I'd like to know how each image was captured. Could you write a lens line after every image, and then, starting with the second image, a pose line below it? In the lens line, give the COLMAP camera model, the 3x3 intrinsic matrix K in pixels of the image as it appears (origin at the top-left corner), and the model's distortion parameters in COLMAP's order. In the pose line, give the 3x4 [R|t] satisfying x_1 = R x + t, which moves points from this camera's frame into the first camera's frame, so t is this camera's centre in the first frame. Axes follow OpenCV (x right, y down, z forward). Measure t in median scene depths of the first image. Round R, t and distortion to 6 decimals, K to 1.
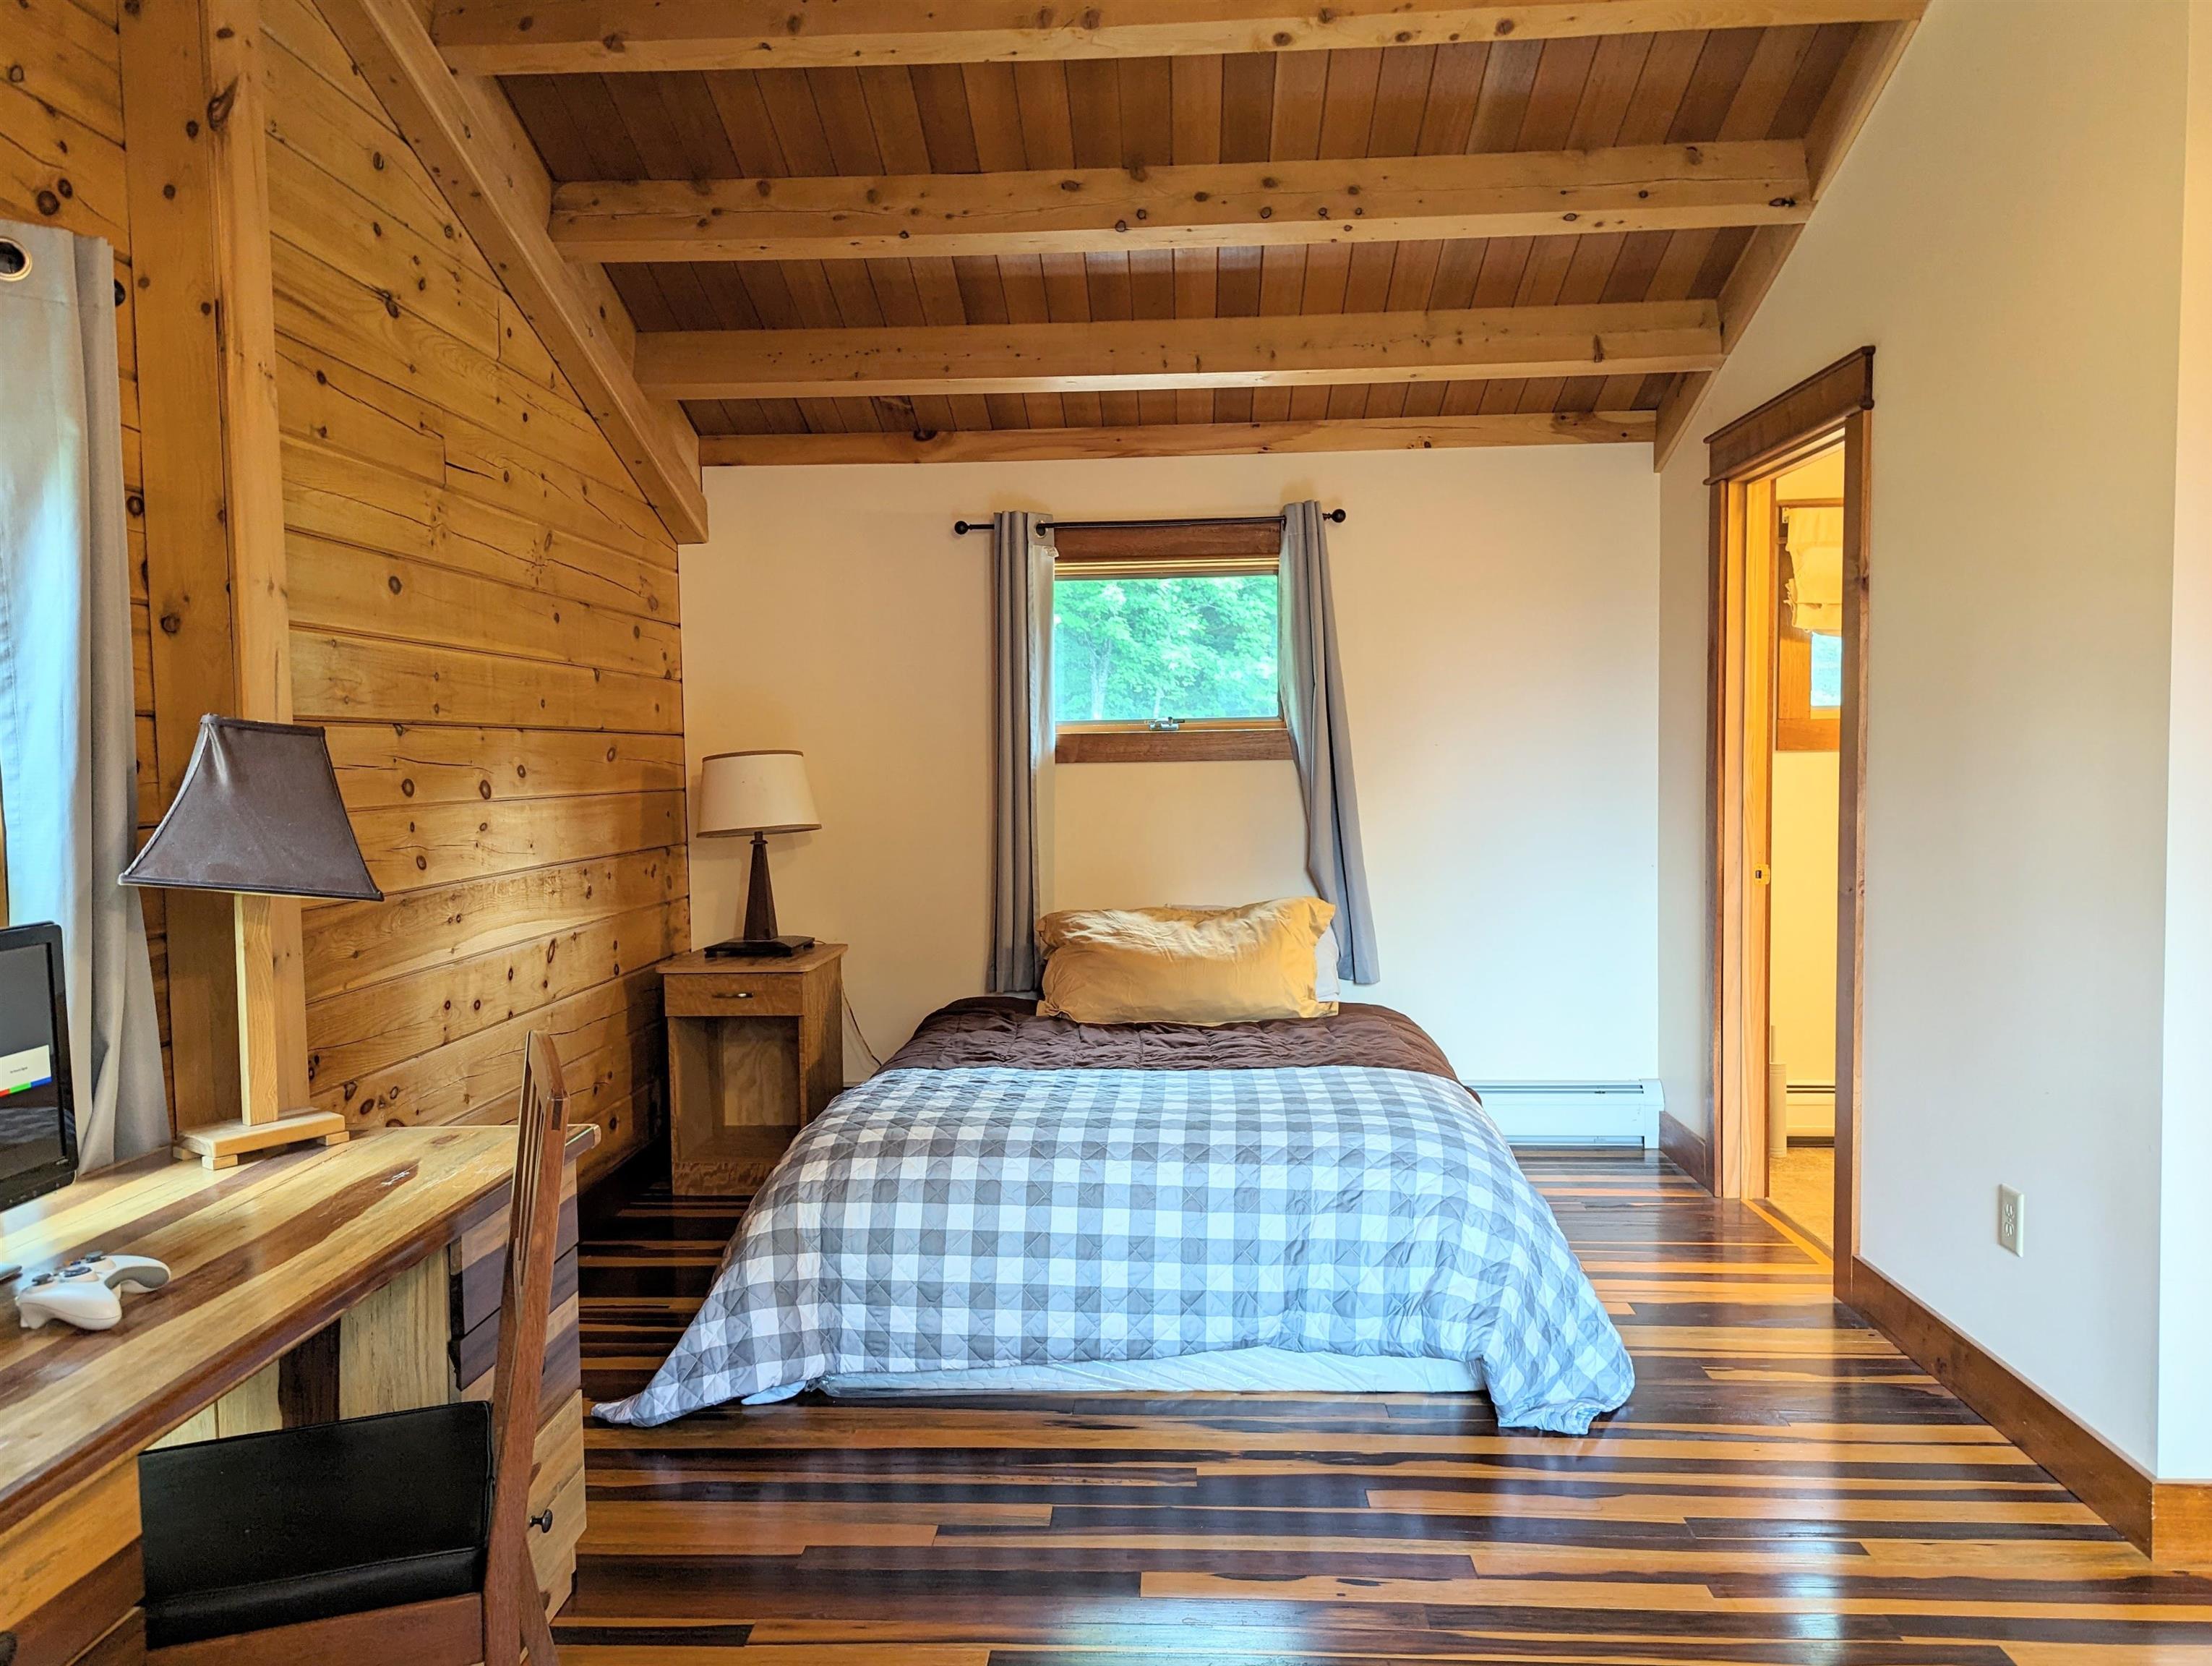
lens RADIAL K [[1556.6, 0, 1107.4], [0, 1556.6, 849.4], [0, 0, 1]] dist [0.082644, -0.031358]
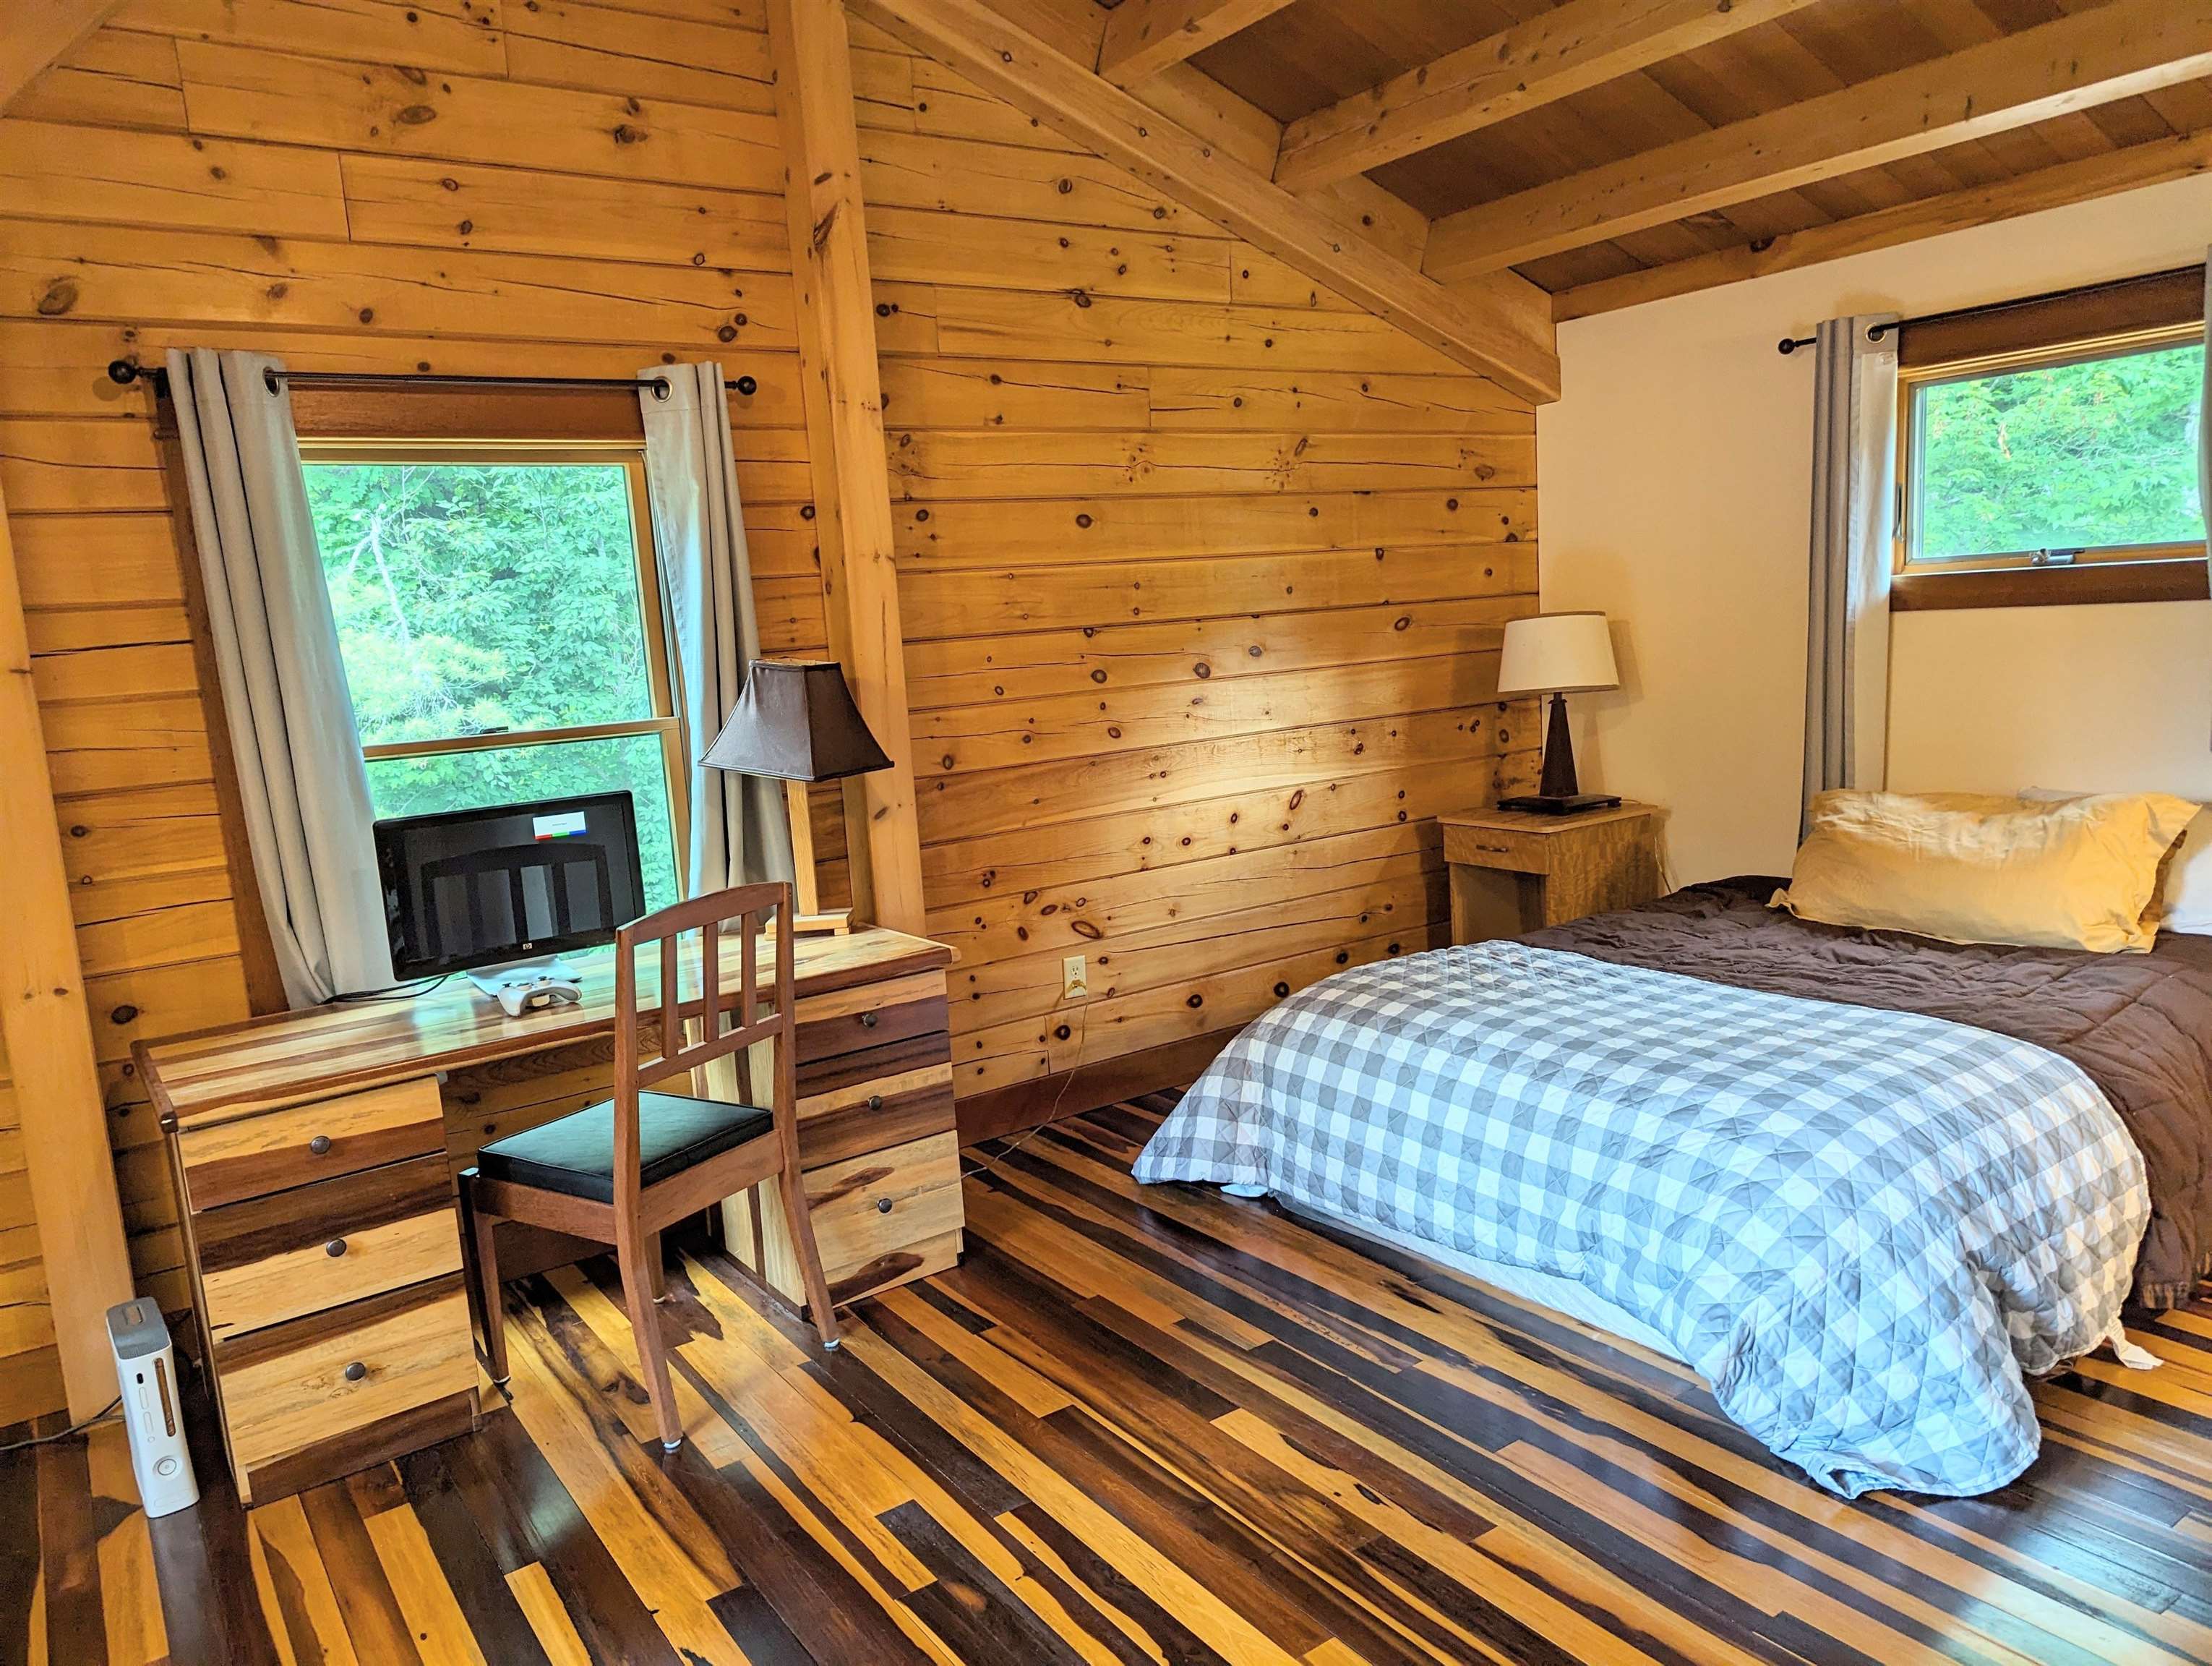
lens RADIAL K [[1556.6, 0, 1152.5], [0, 1556.6, 850.3], [0, 0, 1]] dist [0.082644, -0.031358]
pose [[0.633235, 0.099871, -0.767489, 0.525148], [0.004547, 0.991142, 0.132726, -0.058840], [0.773947, -0.087536, 0.627172, 0.179448]]
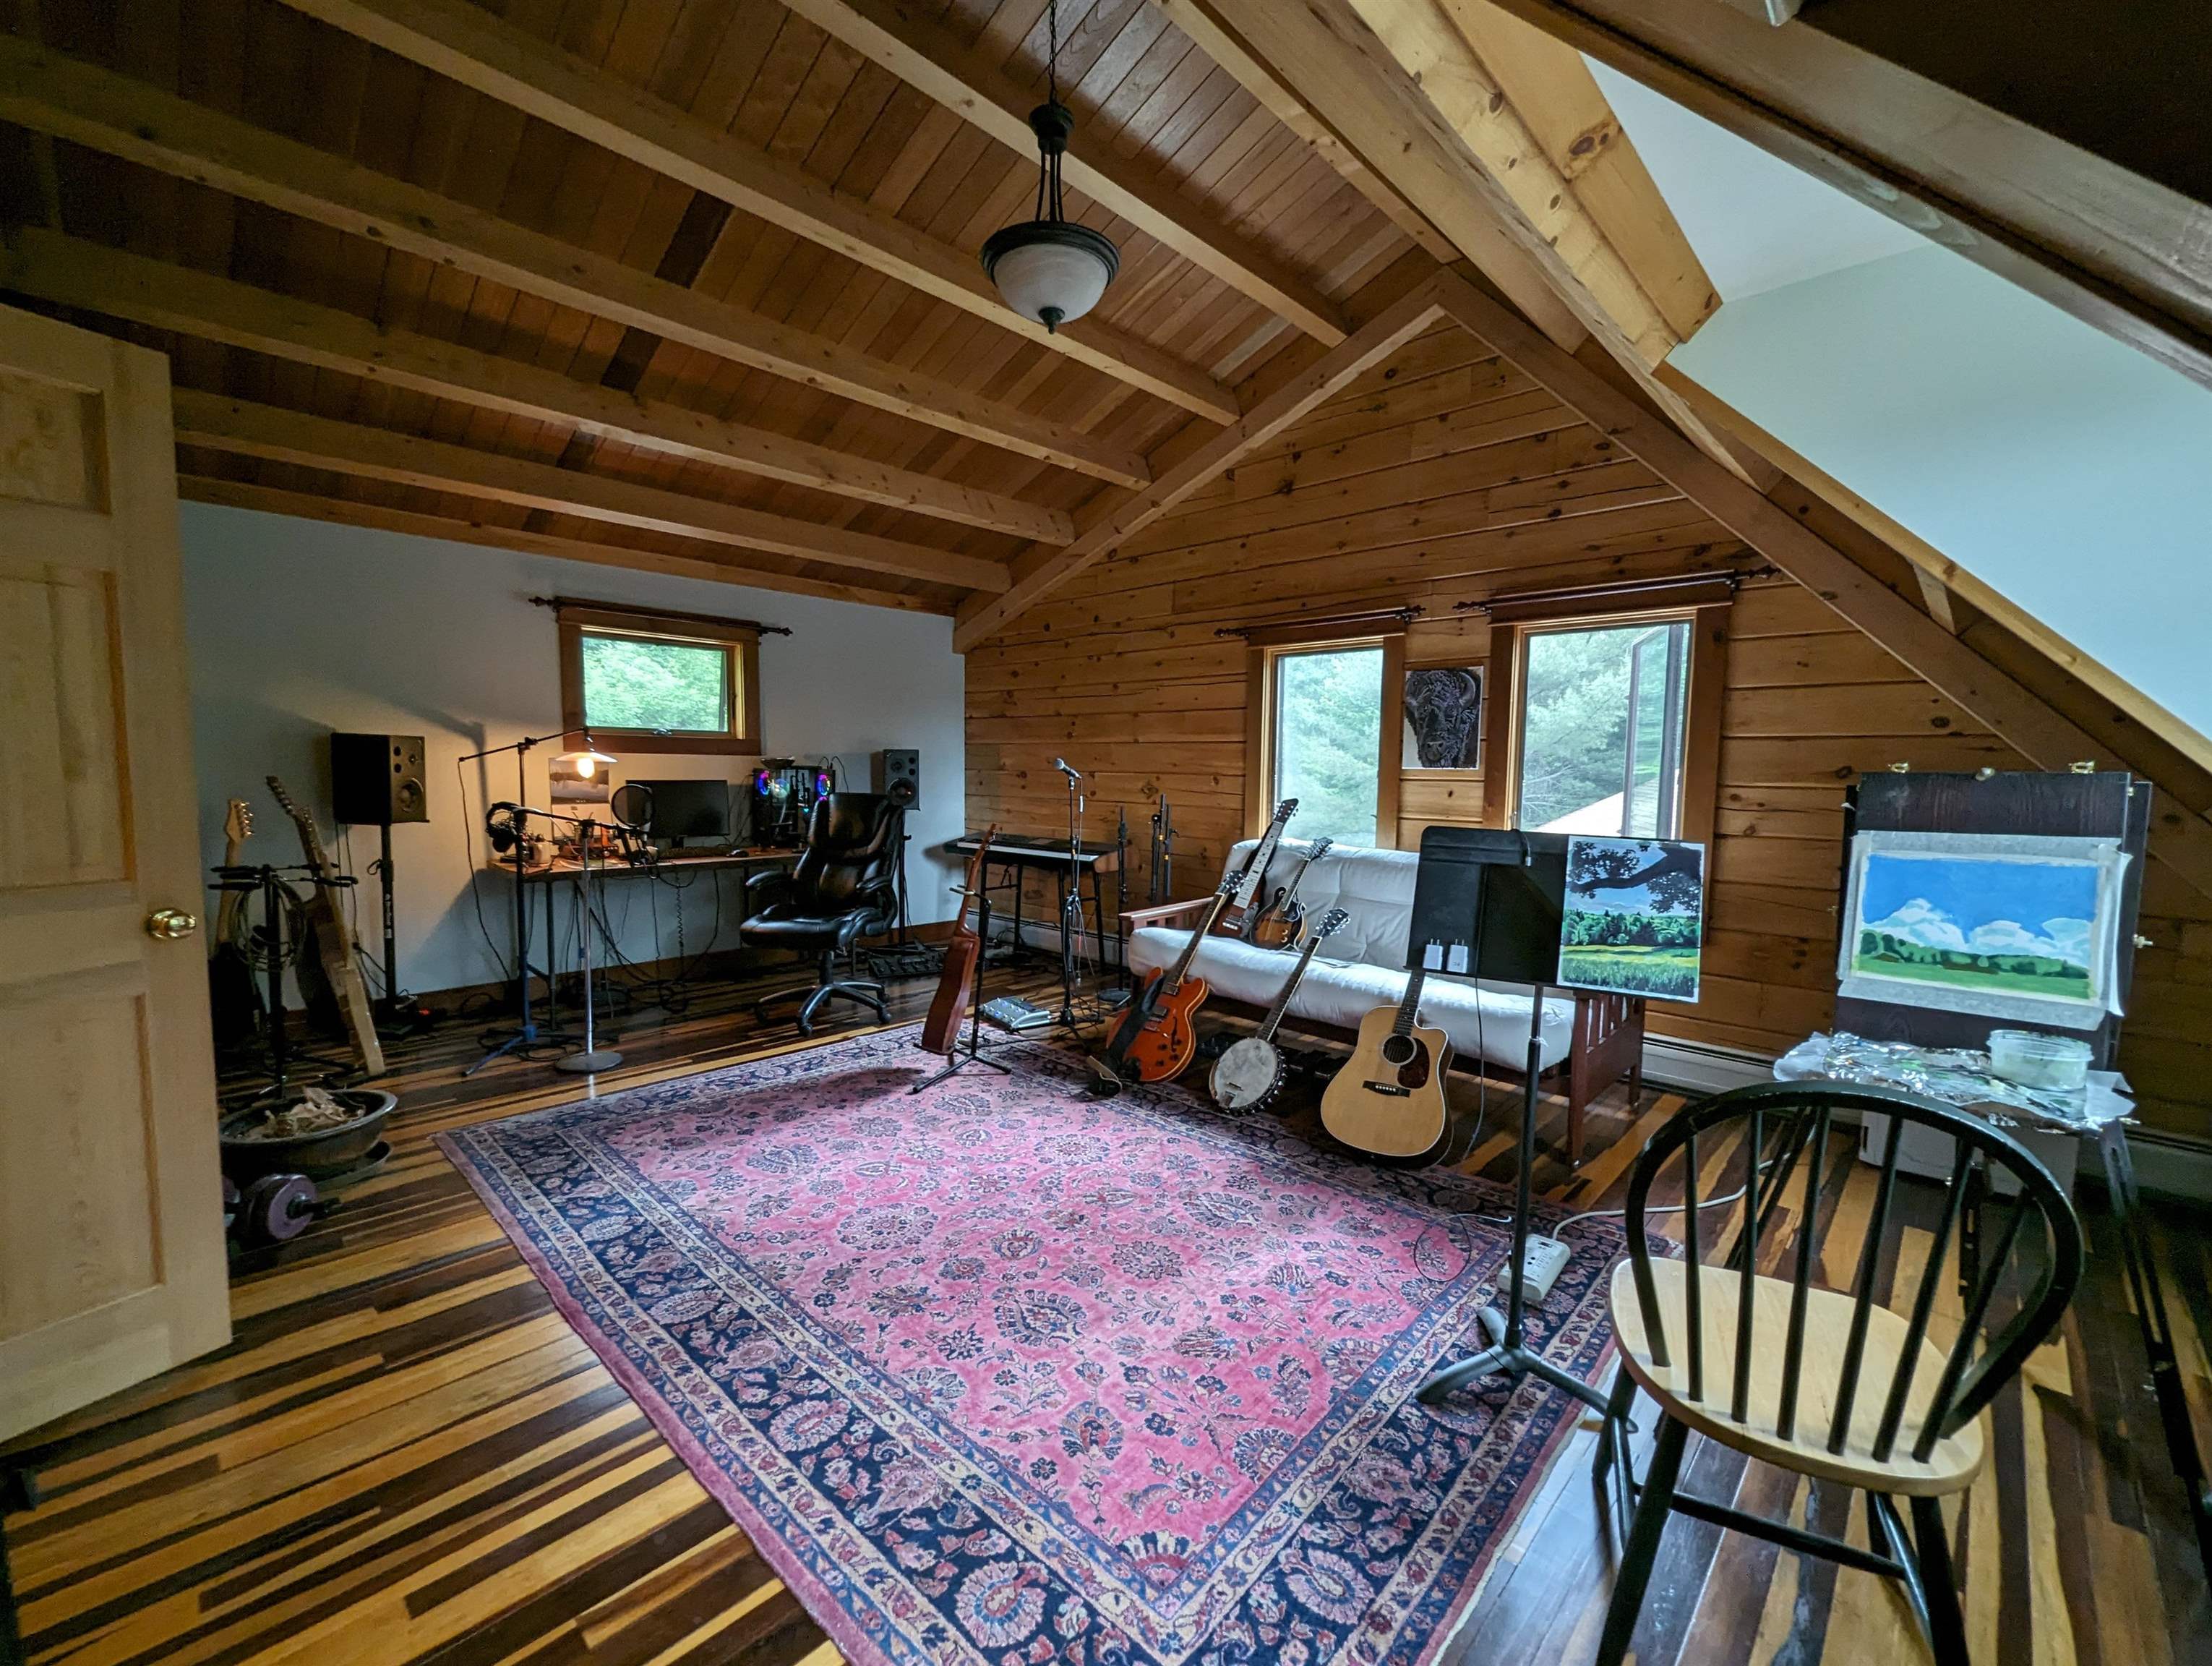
lens RADIAL K [[922.9, 0, 1112.3], [0, 922.9, 840.1], [0, 0, 1]] dist [0.001633, -0.000114]
pose [[0.647656, -0.040111, 0.760876, -0.543551], [0.025315, 0.999195, 0.031127, 0.011700], [-0.761512, -0.000898, 0.648150, 0.017808]]
